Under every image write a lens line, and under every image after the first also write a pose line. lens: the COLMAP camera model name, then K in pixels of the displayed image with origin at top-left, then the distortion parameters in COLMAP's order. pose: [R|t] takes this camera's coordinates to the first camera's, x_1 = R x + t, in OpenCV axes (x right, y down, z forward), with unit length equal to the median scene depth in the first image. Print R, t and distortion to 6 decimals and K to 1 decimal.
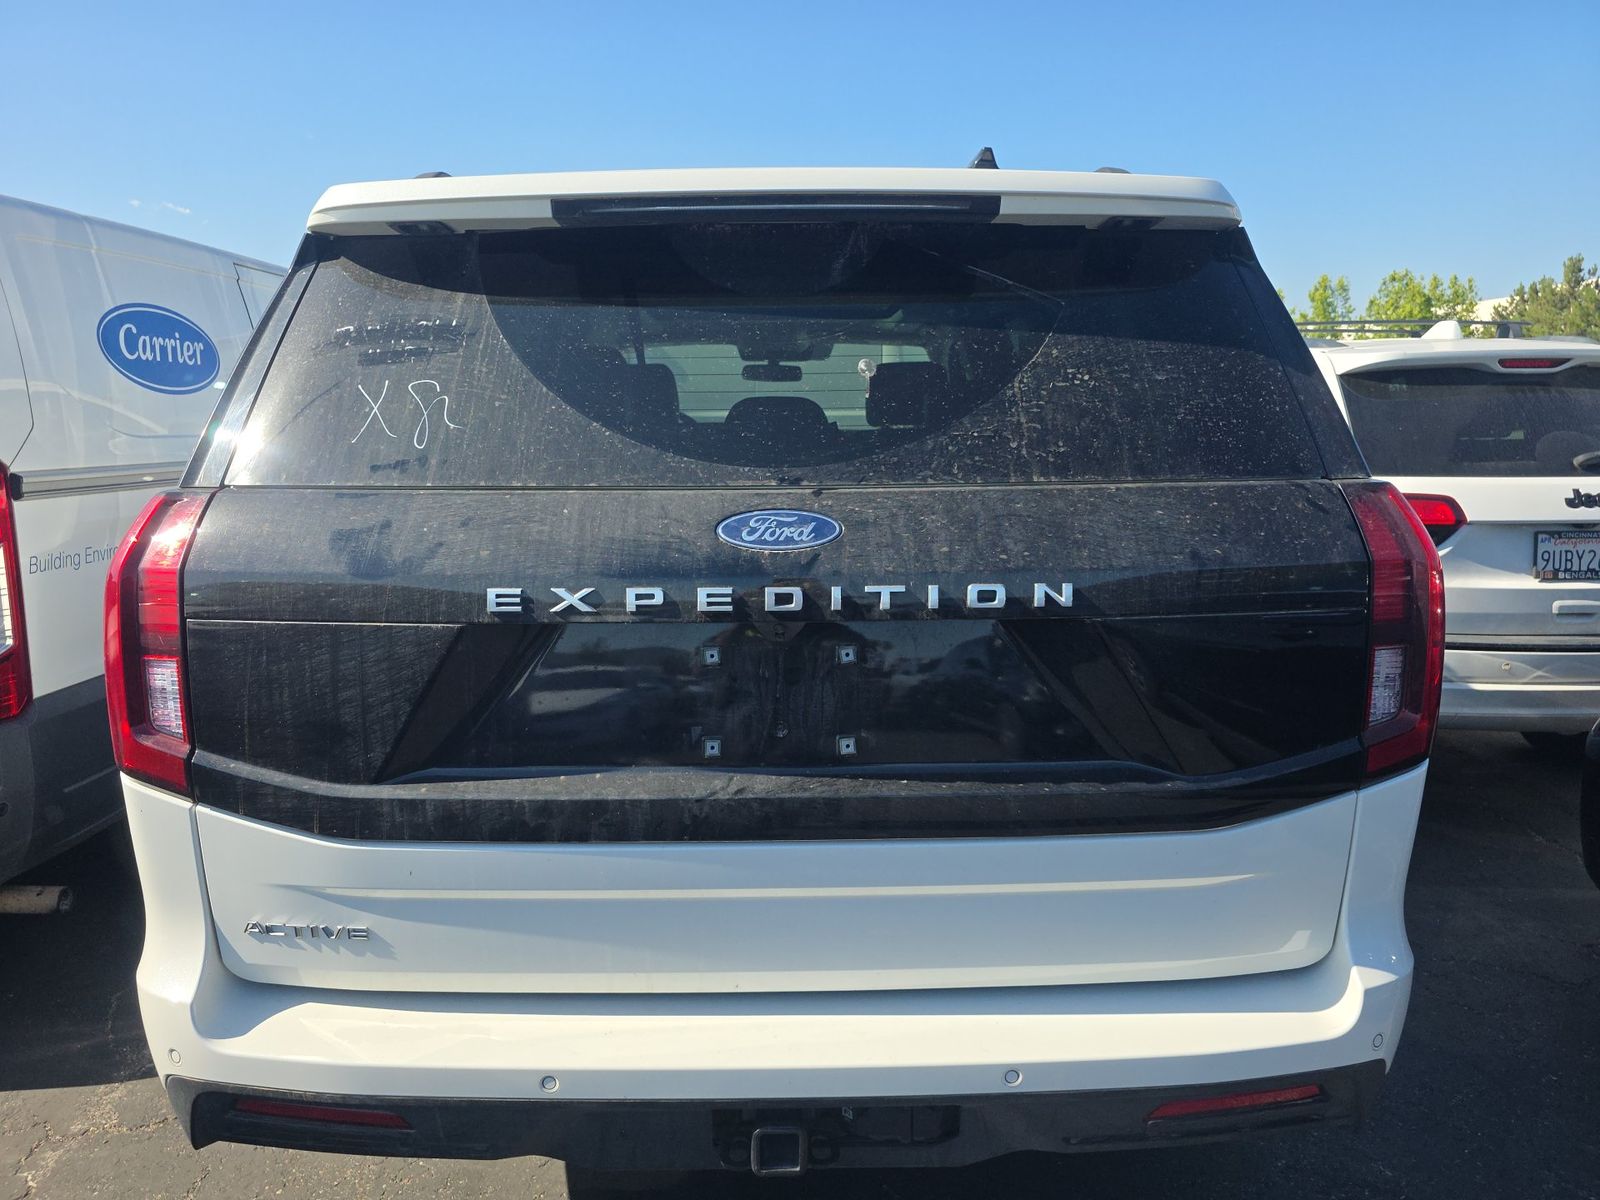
lens RADIAL K [[1078.2, 0, 800.0], [0, 1078.2, 600.0], [0, 0, 1]] dist [0.068047, -0.084159]
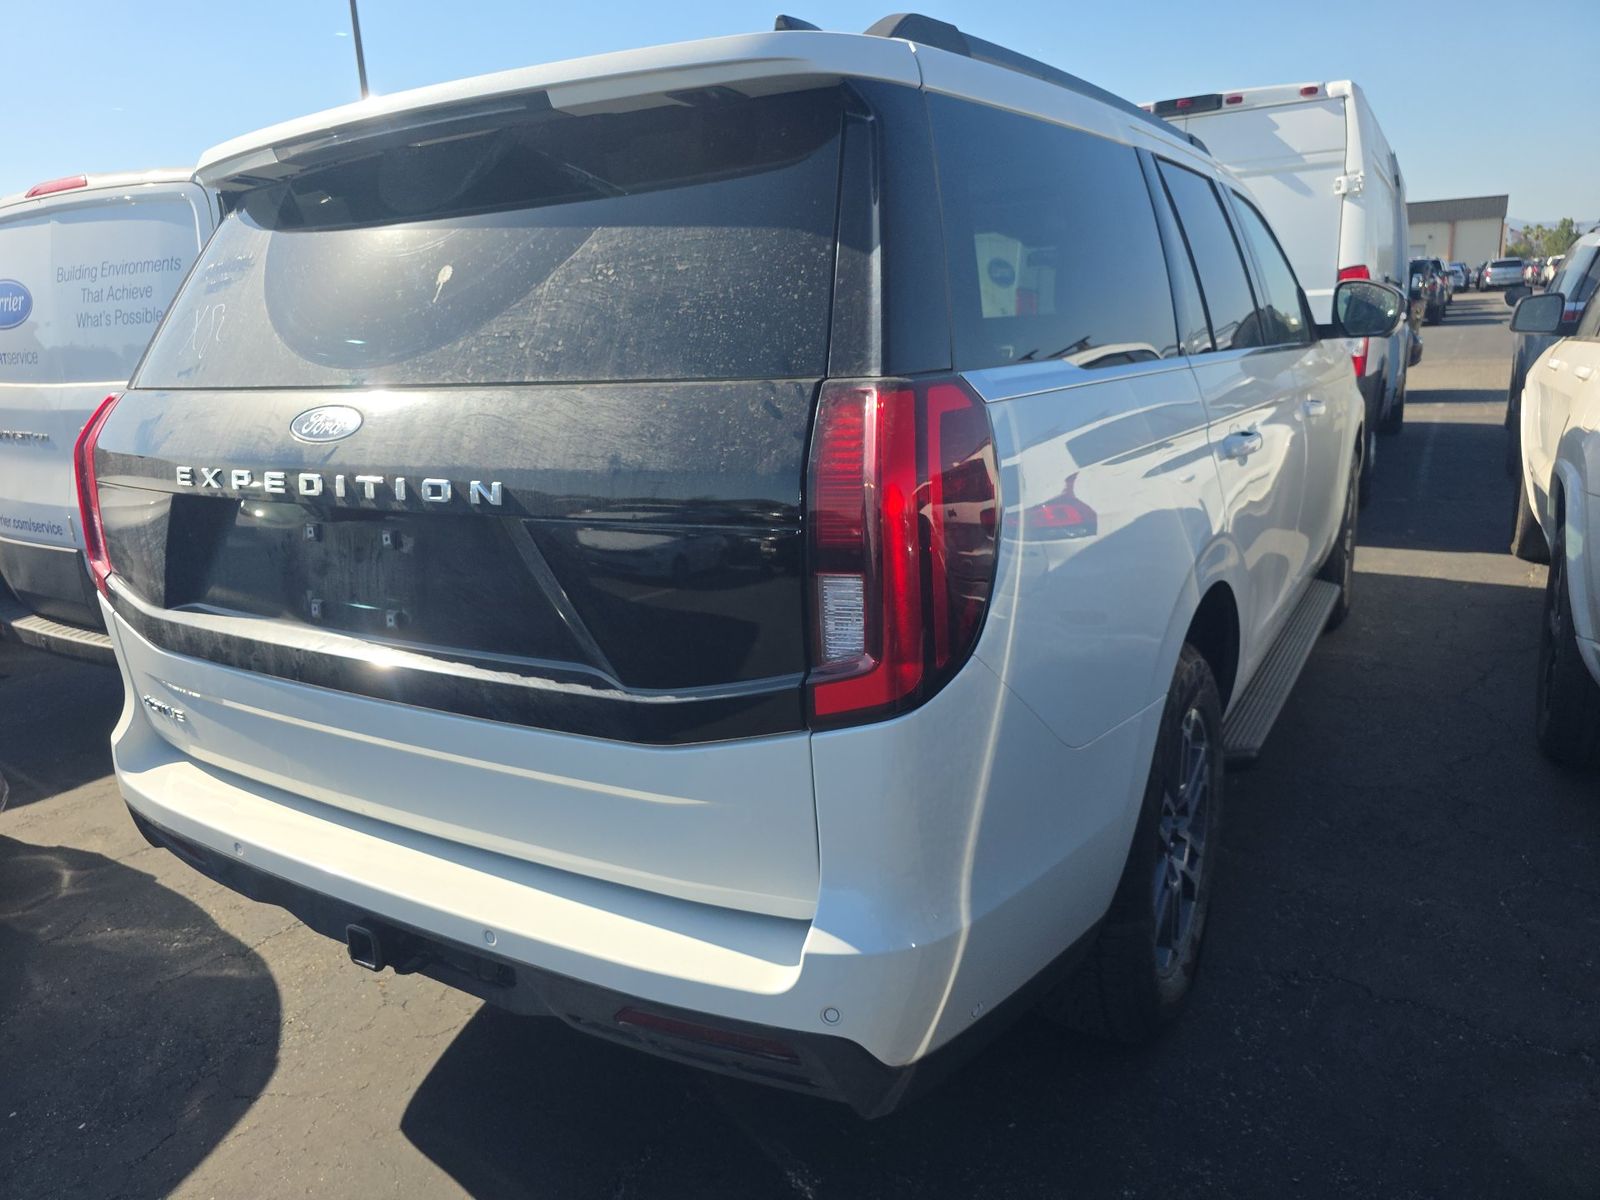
lens RADIAL K [[1078.2, 0, 800.0], [0, 1078.2, 600.0], [0, 0, 1]] dist [0.068047, -0.084159]
pose [[0.839484, 0.099909, -0.534121, 1.014383], [-0.053664, 0.993390, 0.101474, -0.023739], [0.540729, -0.056523, 0.839296, 0.280790]]
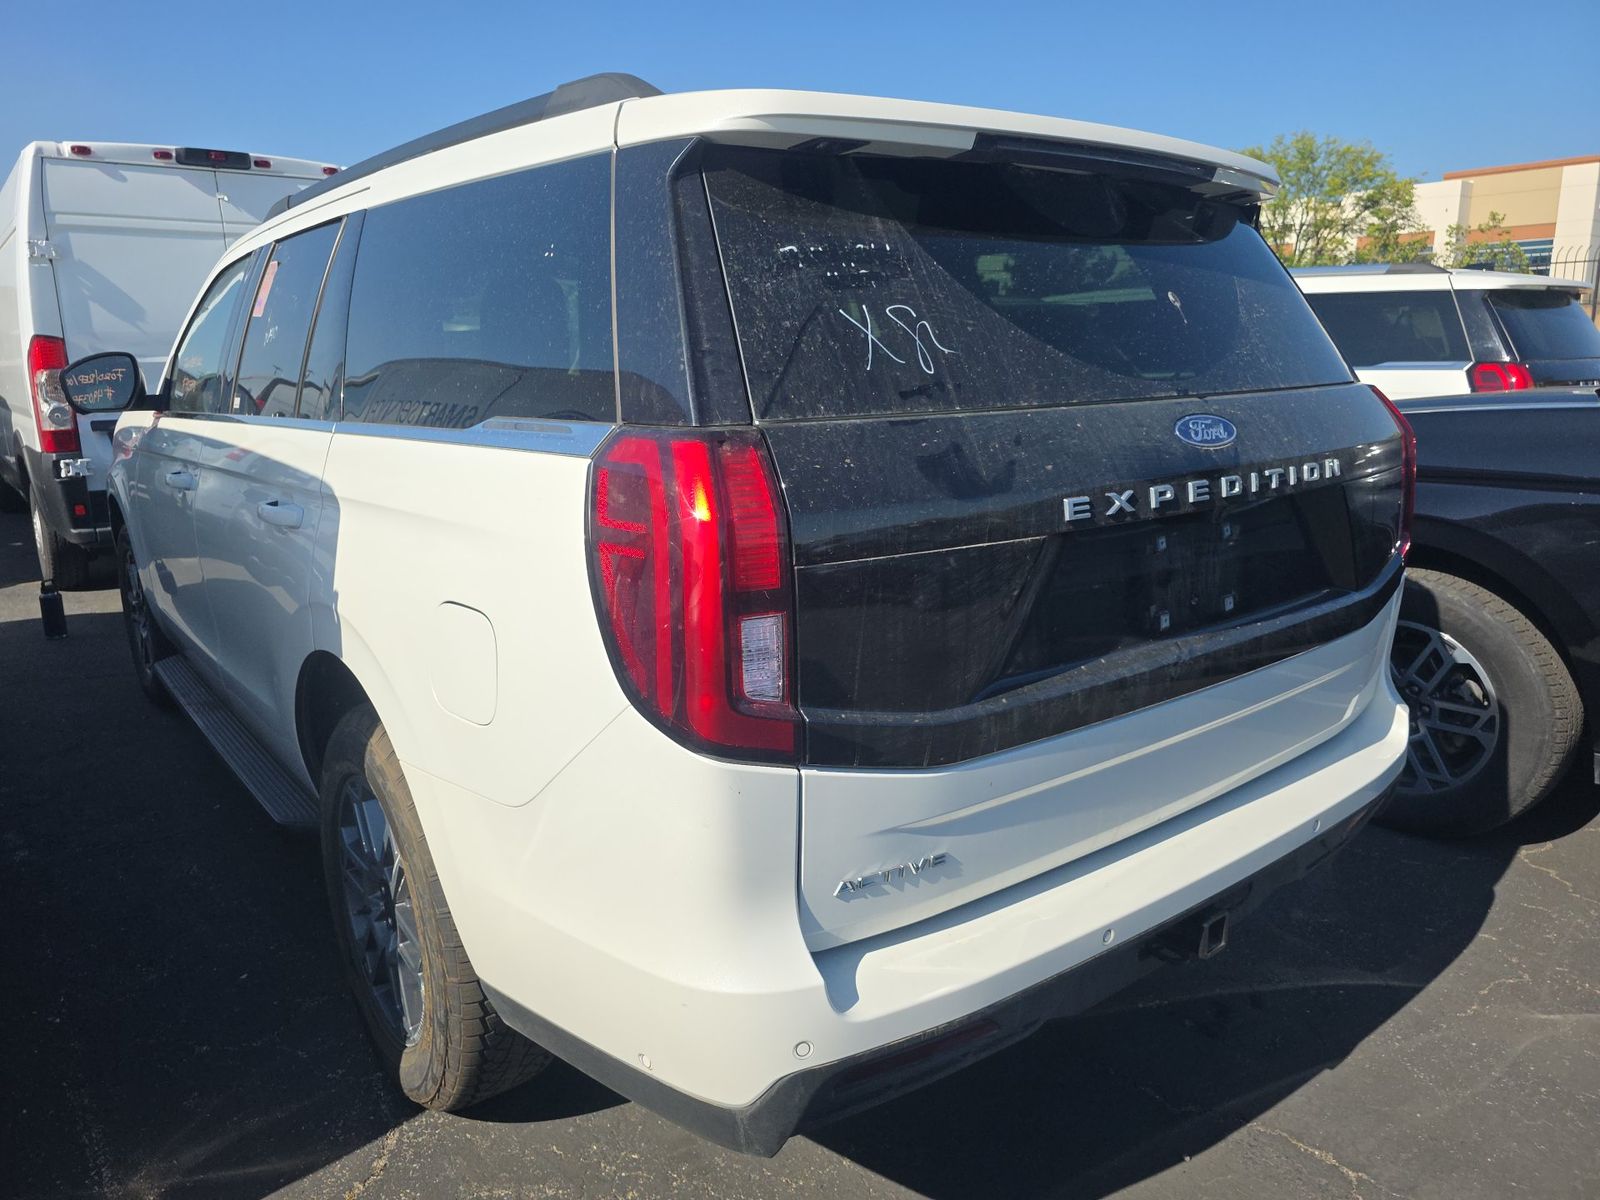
lens RADIAL K [[1078.2, 0, 800.0], [0, 1078.2, 600.0], [0, 0, 1]] dist [0.068047, -0.084159]
pose [[0.798963, -0.140307, 0.584784, -1.096671], [0.119042, 0.990060, 0.074904, -0.022476], [-0.589480, 0.009768, 0.807724, 0.275051]]
